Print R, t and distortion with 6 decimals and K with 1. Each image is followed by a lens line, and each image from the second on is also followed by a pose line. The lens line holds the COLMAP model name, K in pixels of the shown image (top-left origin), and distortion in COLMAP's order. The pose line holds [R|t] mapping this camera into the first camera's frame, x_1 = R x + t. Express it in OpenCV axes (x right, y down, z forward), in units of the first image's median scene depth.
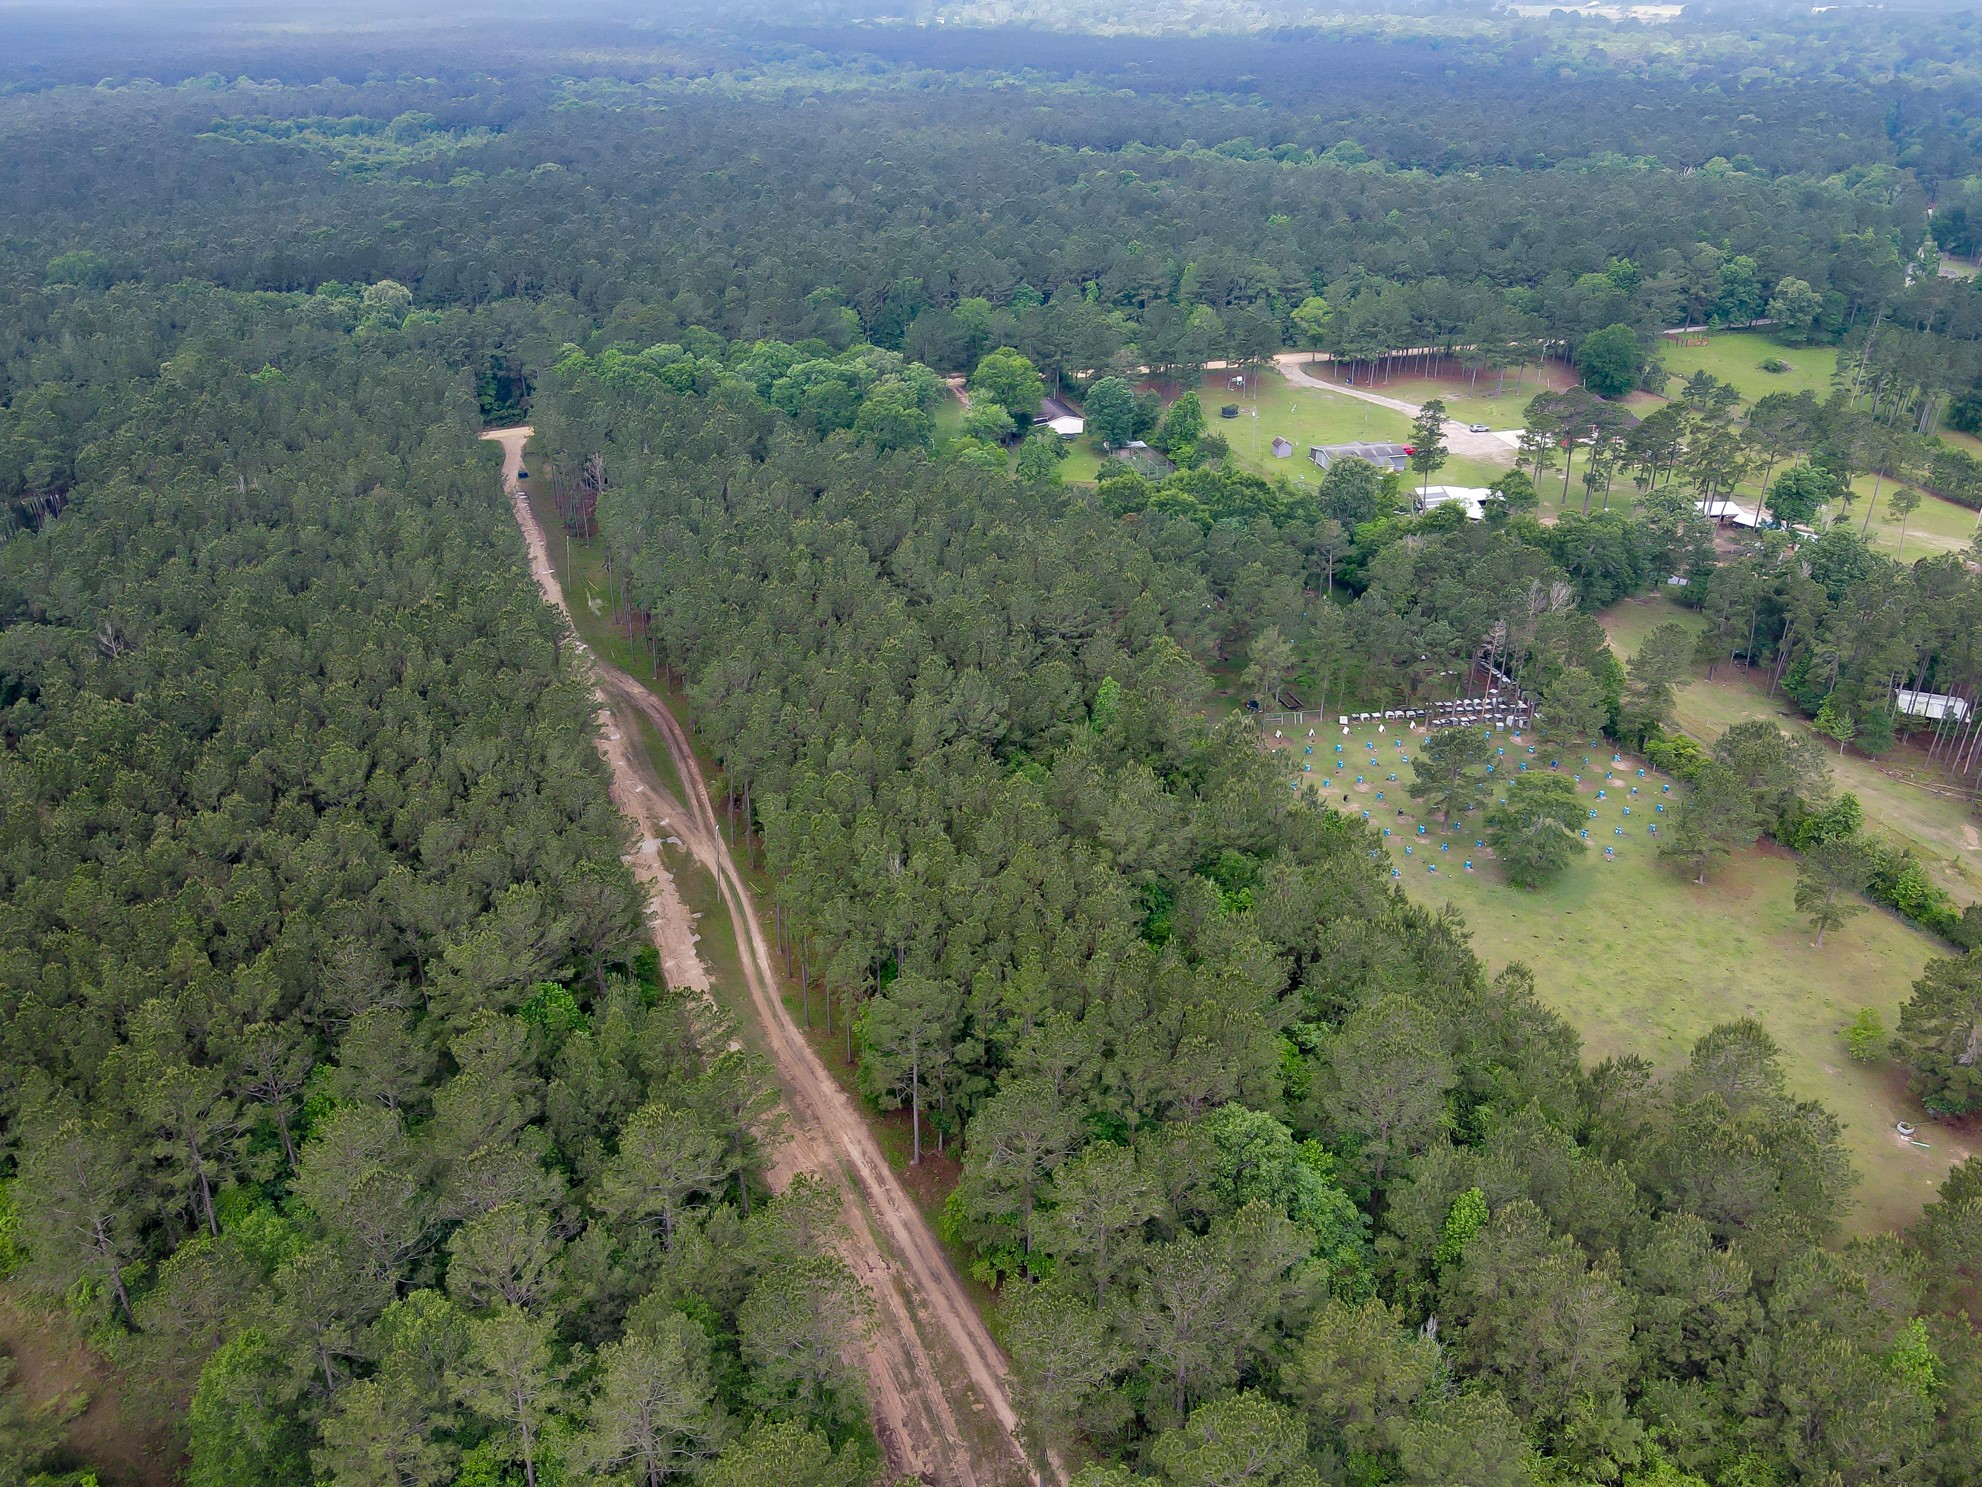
lens RADIAL K [[1541.0, 0, 991.0], [0, 1541.0, 743.5], [0, 0, 1]] dist [0.004056, 0.013761]
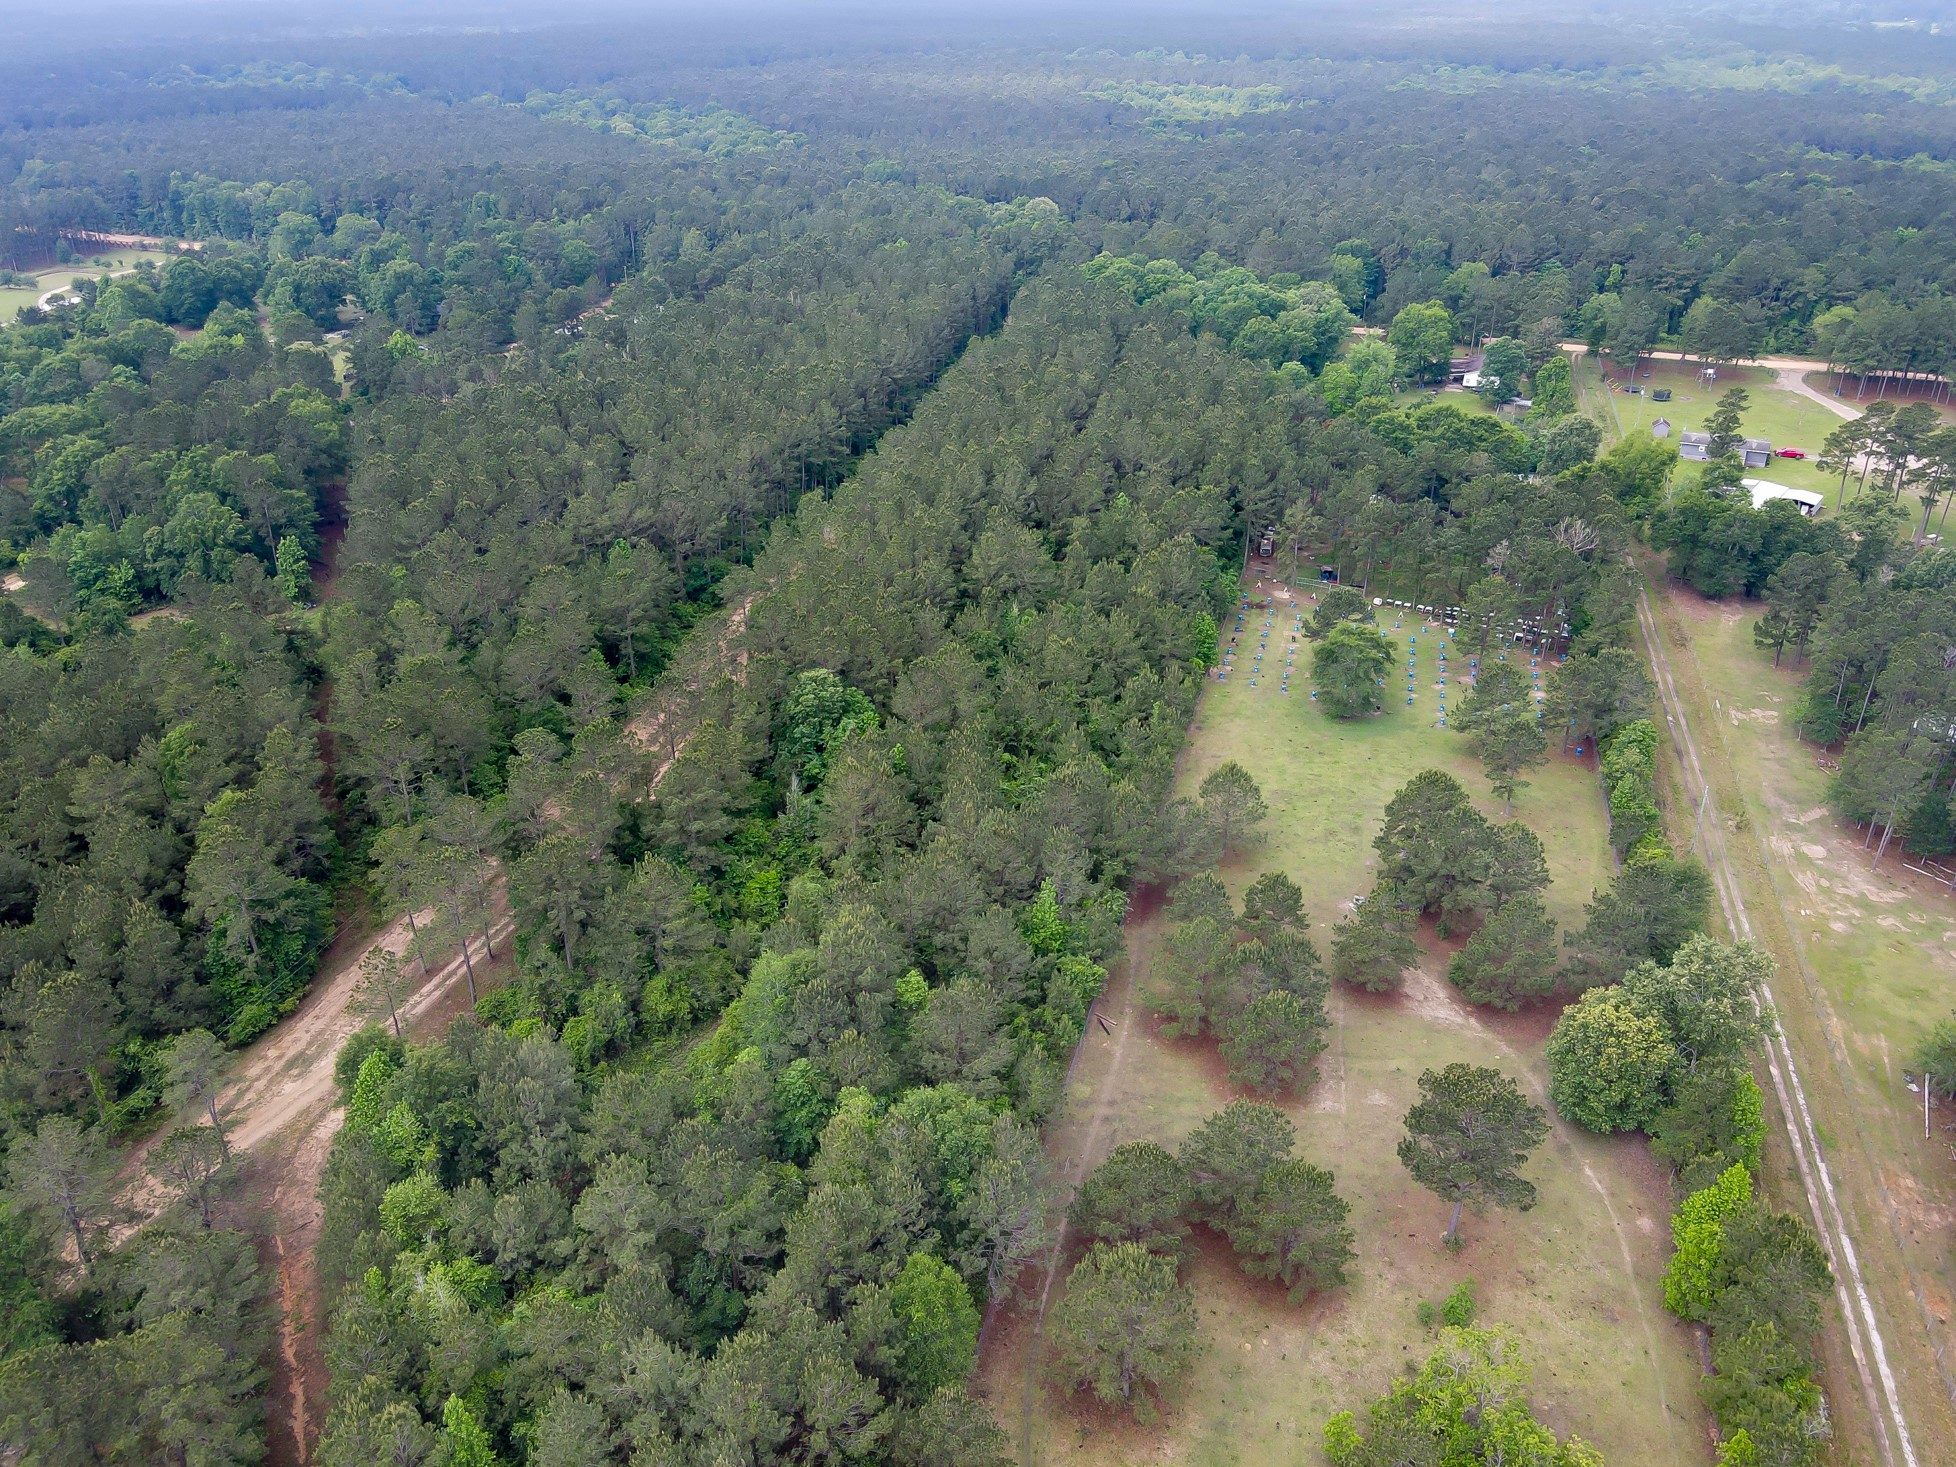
lens RADIAL K [[1522.4, 0, 978.0], [0, 1522.4, 733.5], [0, 0, 1]] dist [0.007936, 0.013239]
pose [[0.797944, 0.282210, -0.532581, 0.368249], [-0.281274, 0.955849, 0.085076, 0.039902], [0.533076, 0.081915, 0.842092, -0.080793]]
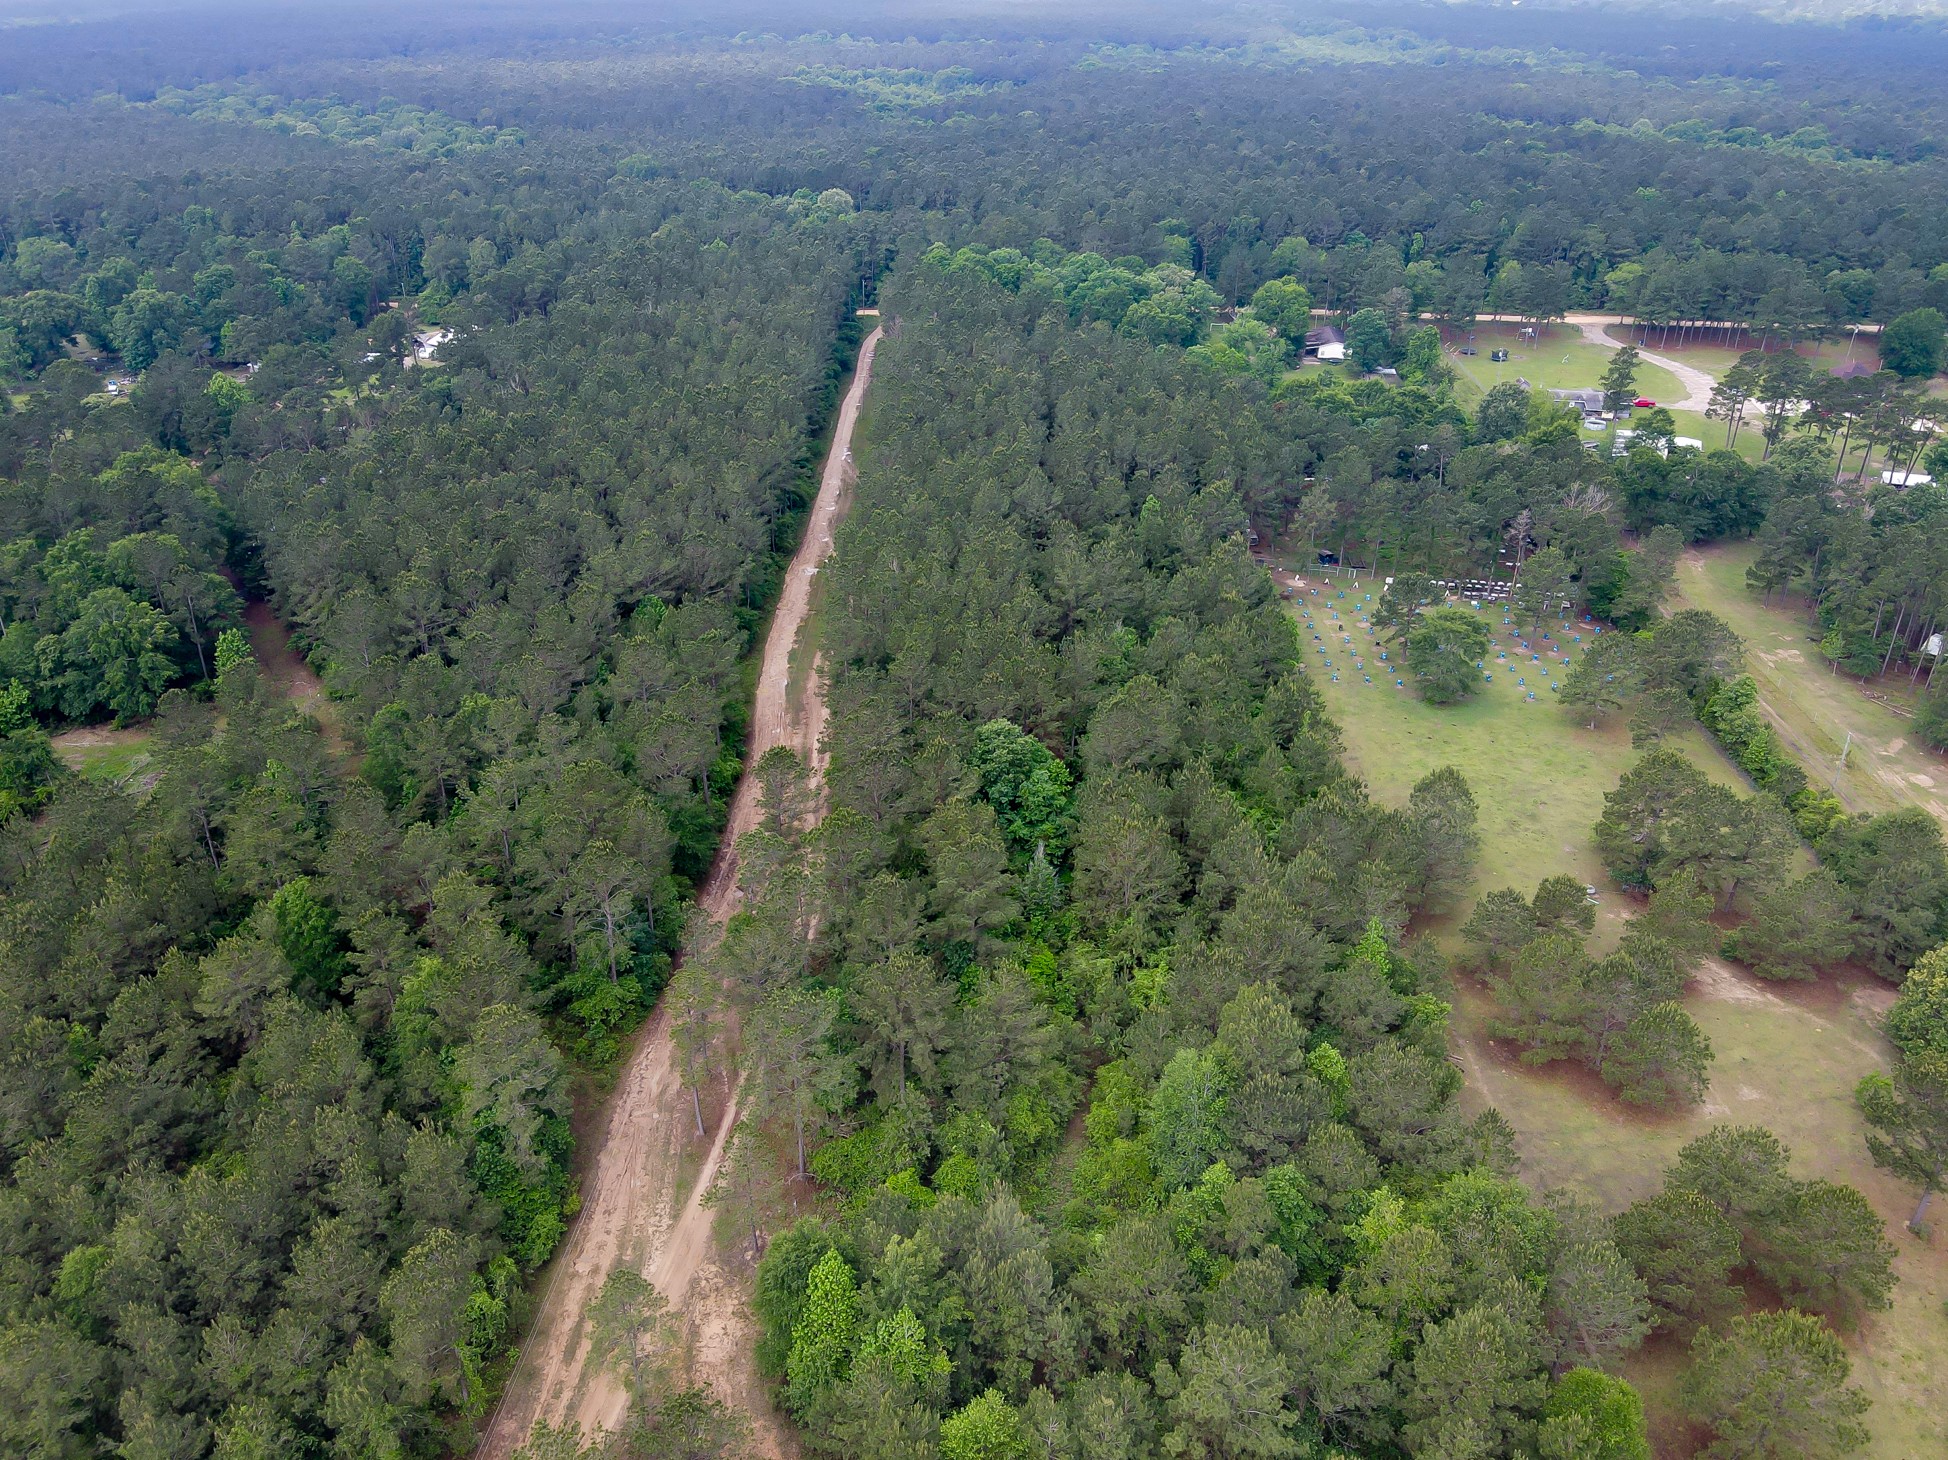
lens RADIAL K [[1514.6, 0, 974.0], [0, 1514.6, 730.0], [0, 0, 1]] dist [0.004056, 0.013761]
pose [[0.926004, 0.182853, -0.330275, 0.197412], [-0.179334, 0.982918, 0.041378, 0.062389], [0.332199, 0.020913, 0.942977, -0.120243]]
